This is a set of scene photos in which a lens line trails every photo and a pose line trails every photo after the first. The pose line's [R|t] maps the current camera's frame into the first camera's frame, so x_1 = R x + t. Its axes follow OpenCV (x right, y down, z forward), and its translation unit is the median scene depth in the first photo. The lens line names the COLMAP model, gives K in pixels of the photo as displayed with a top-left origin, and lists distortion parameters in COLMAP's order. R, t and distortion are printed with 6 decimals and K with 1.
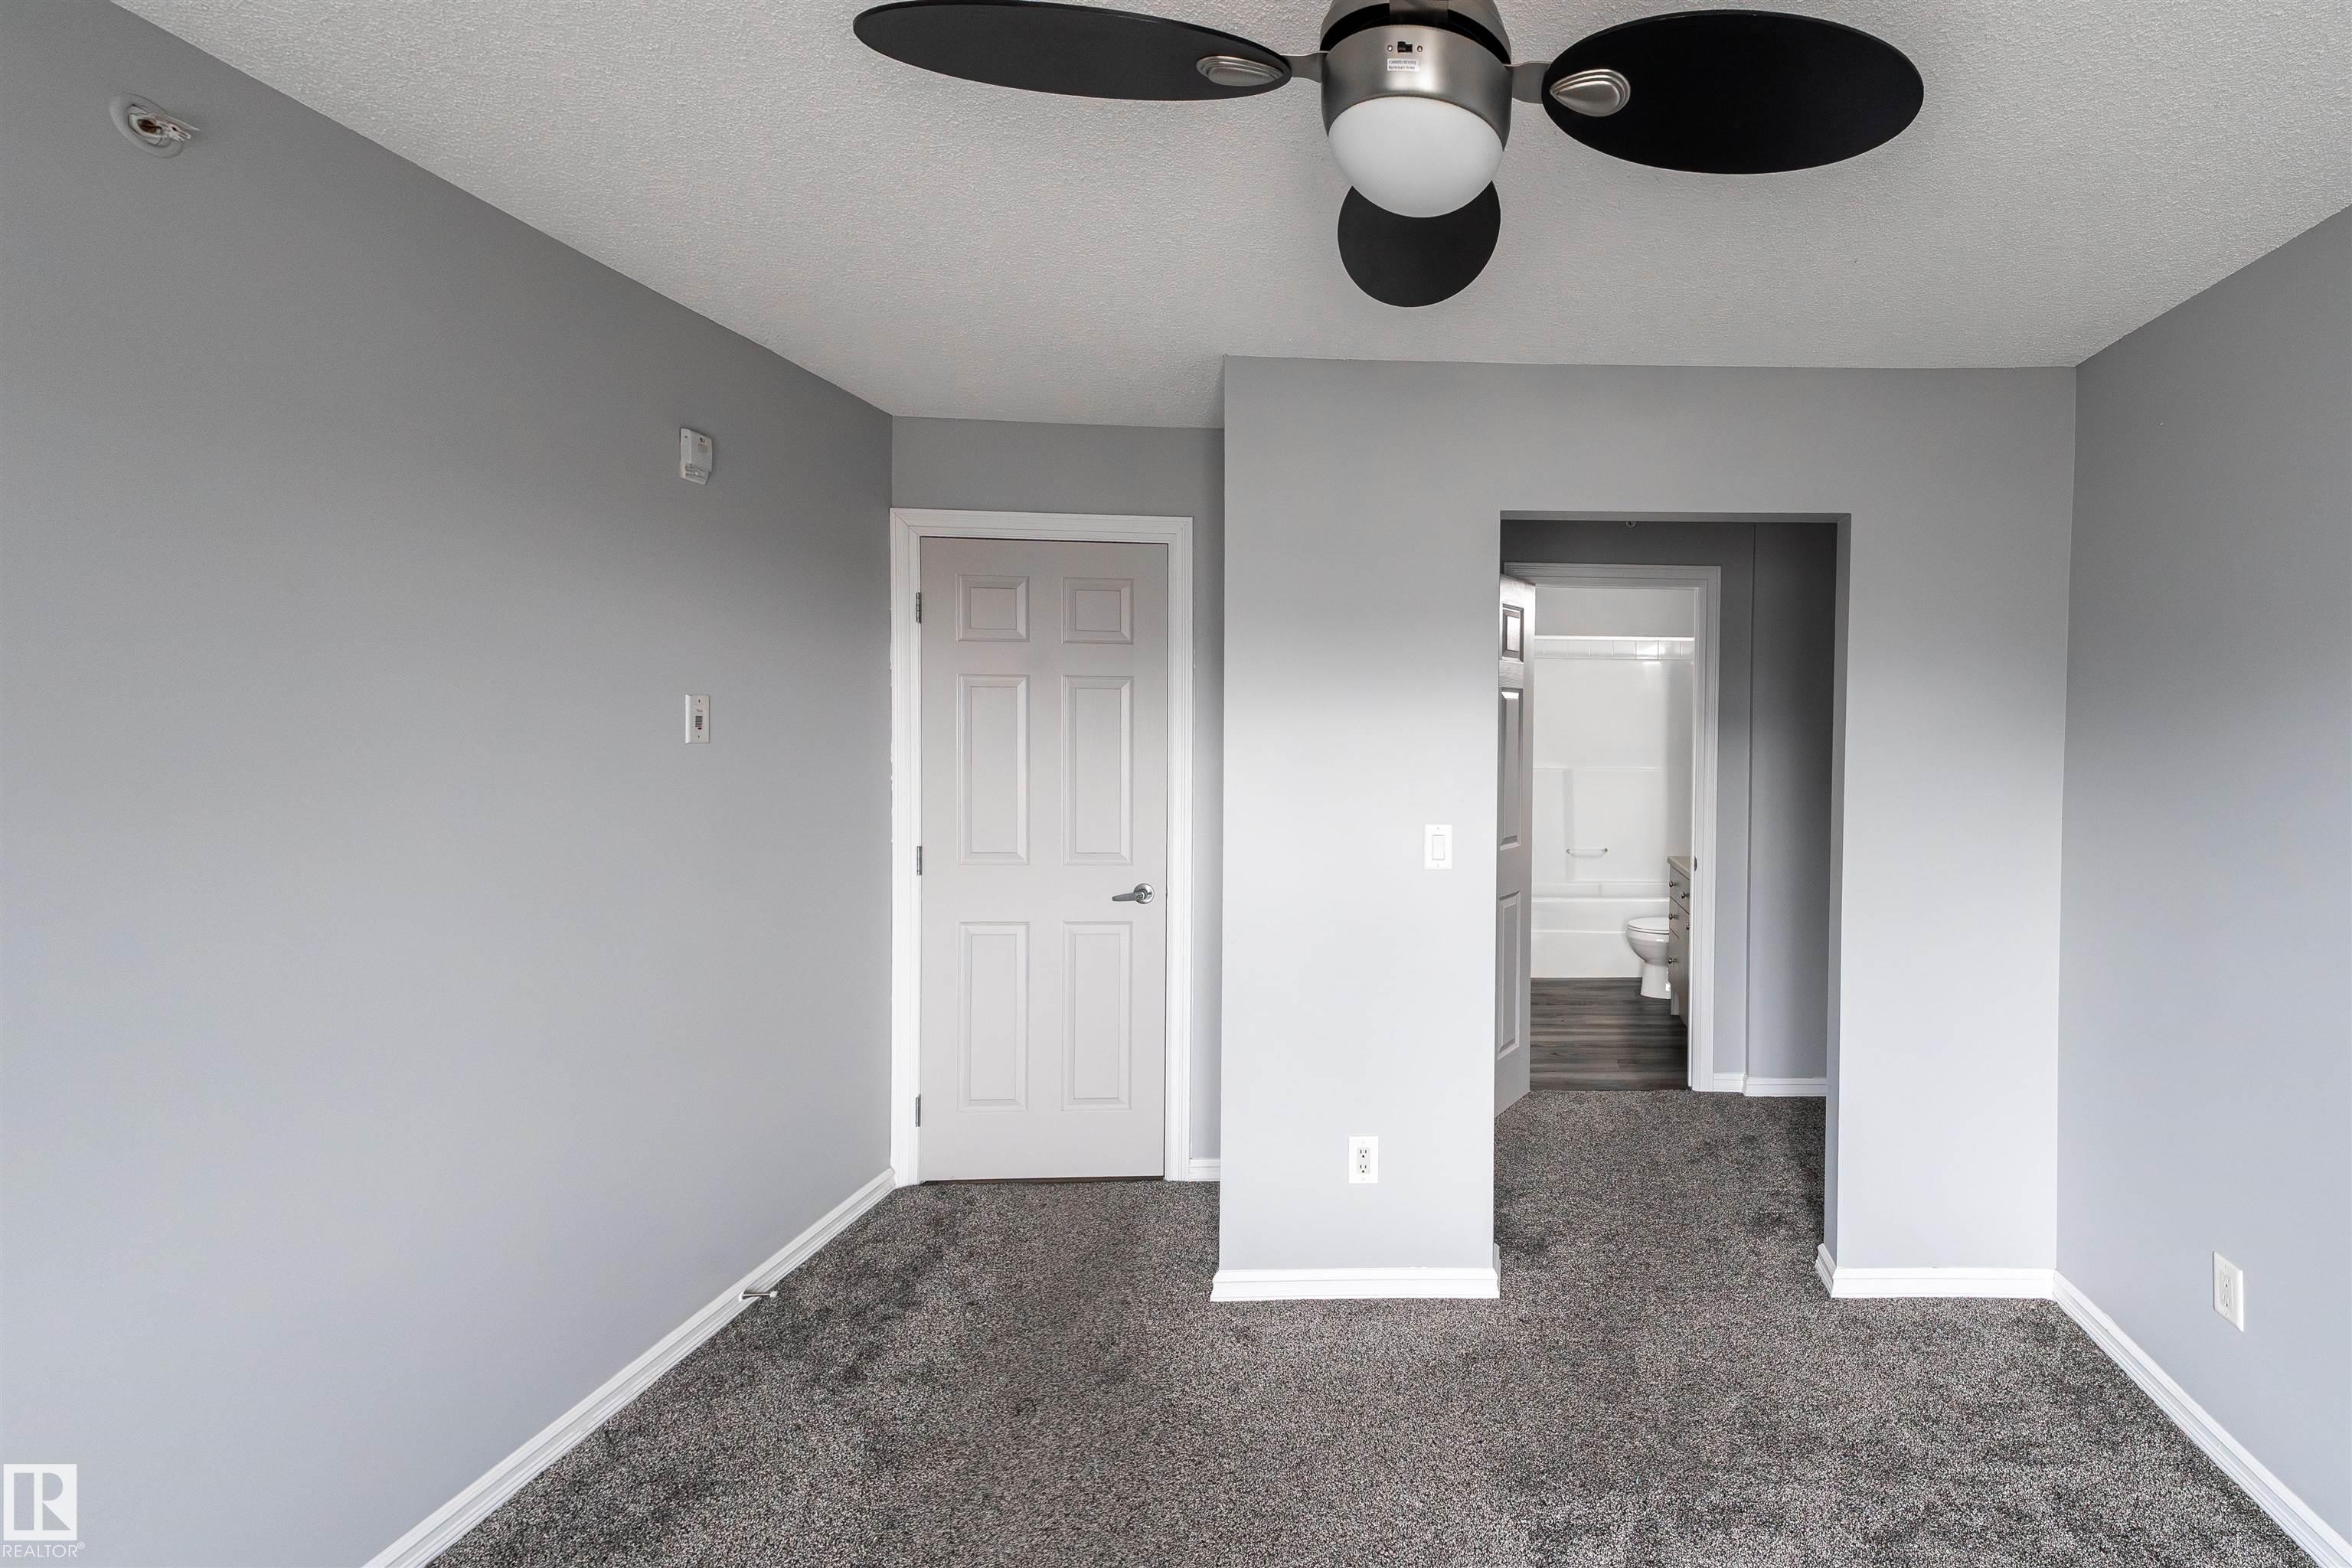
lens RADIAL K [[1148.7, 0, 1168.9], [0, 1148.7, 750.1], [0, 0, 1]] dist [0.048142, 0.000857]
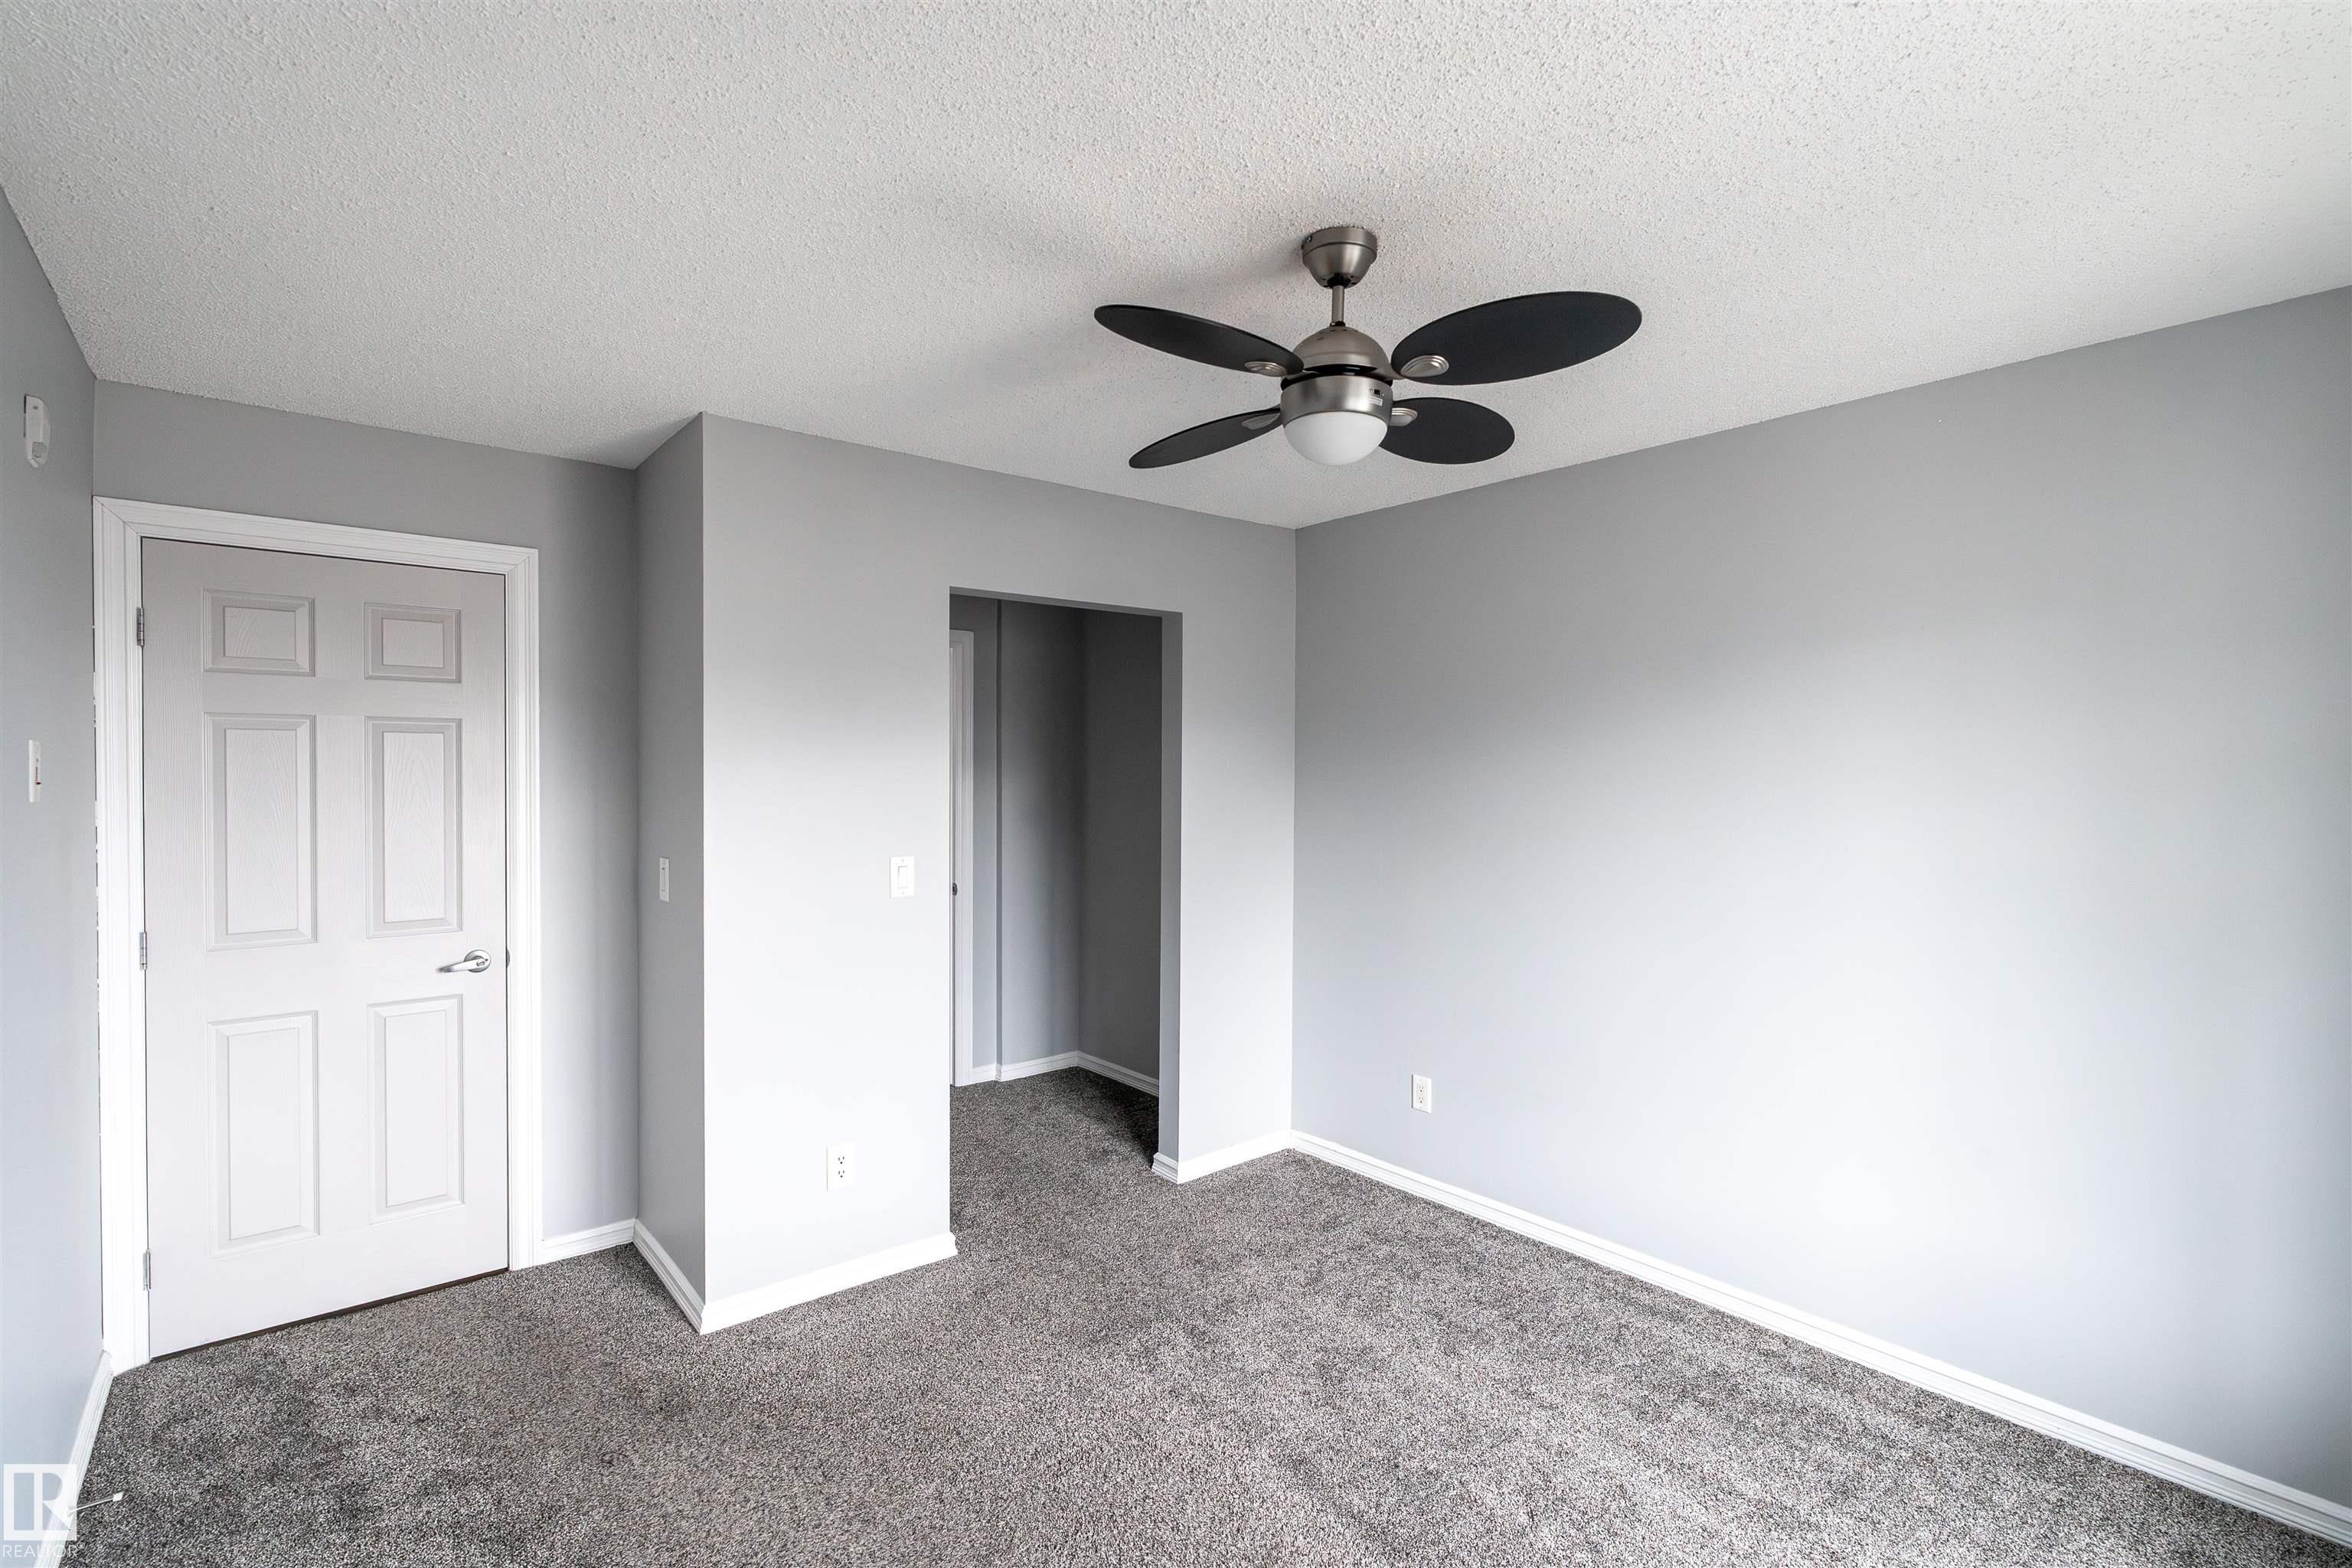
lens RADIAL K [[1097.5, 0, 1176.0], [0, 1097.5, 784.0], [0, 0, 1]] dist [-0.000901, 0.000356]
pose [[0.803375, -0.018045, 0.595200, -0.156928], [0.023112, 0.999732, -0.000887, -0.000105], [-0.595025, 0.014469, 0.803577, -0.026113]]
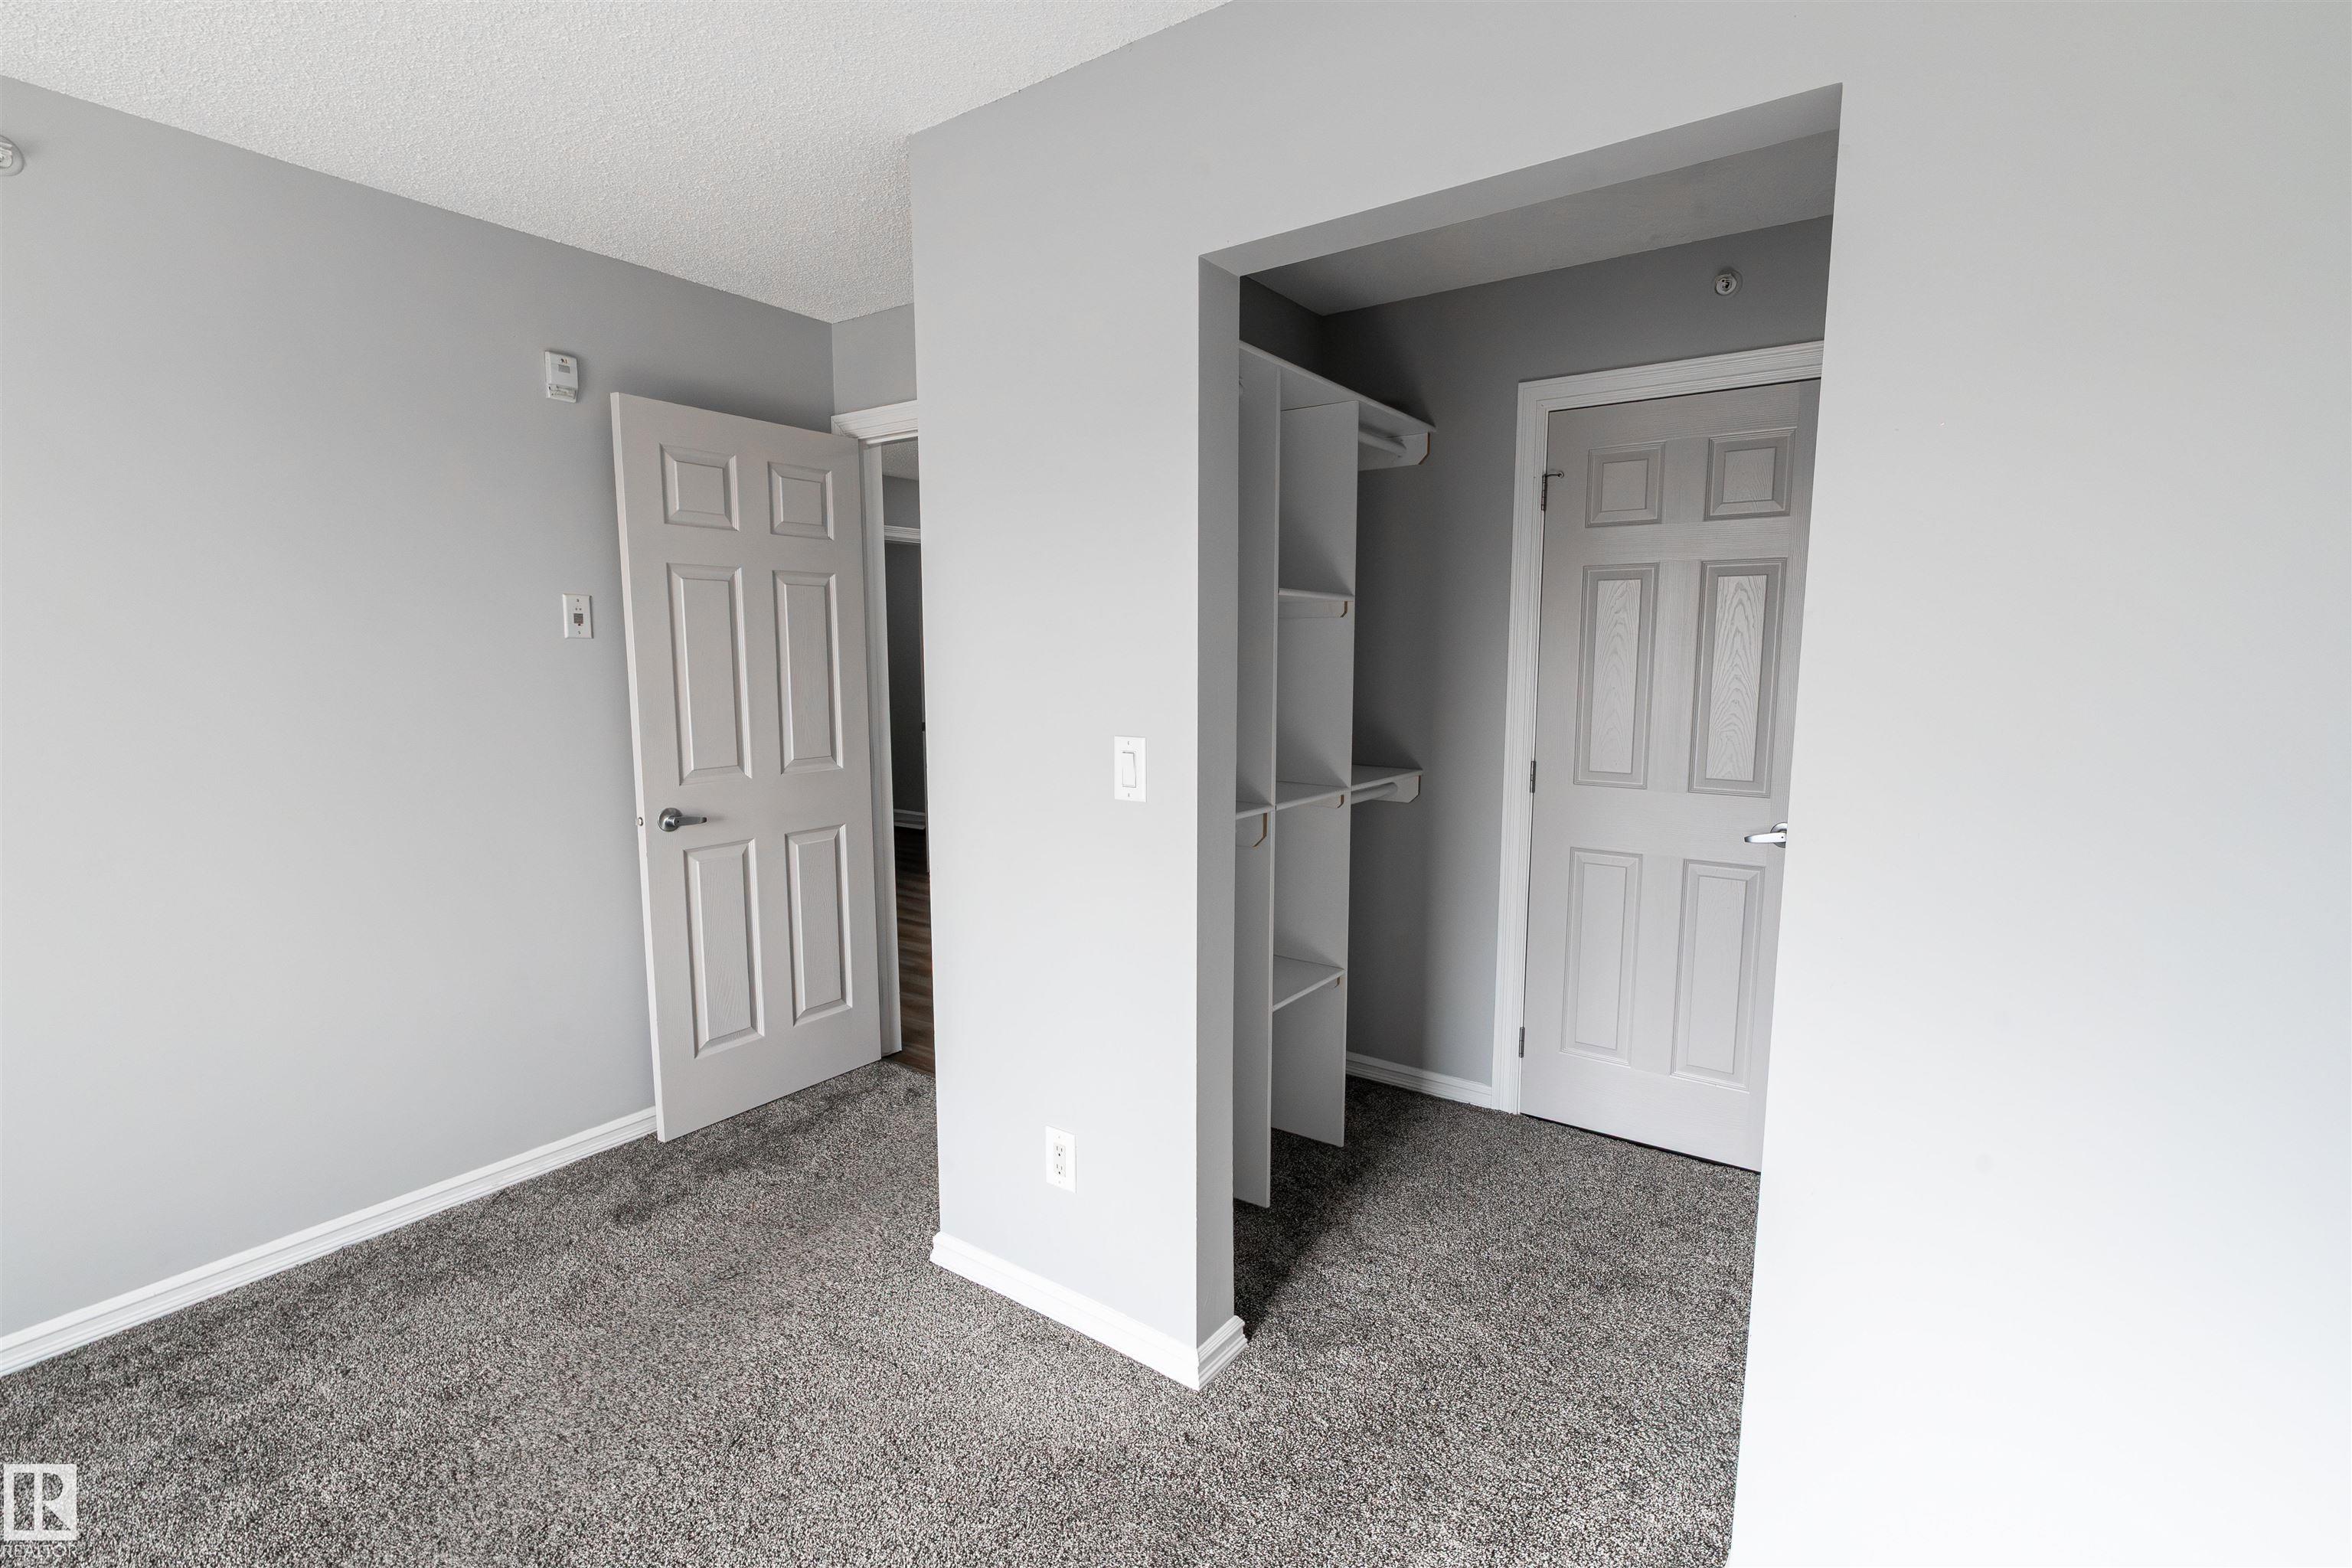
lens RADIAL K [[1148.7, 0, 1168.9], [0, 1148.7, 750.1], [0, 0, 1]] dist [0.048142, 0.000857]
pose [[0.770111, 0.045967, -0.636251, 0.582035], [0.001308, 0.997285, 0.073633, 0.015711], [0.637908, -0.057537, 0.767960, 0.375256]]
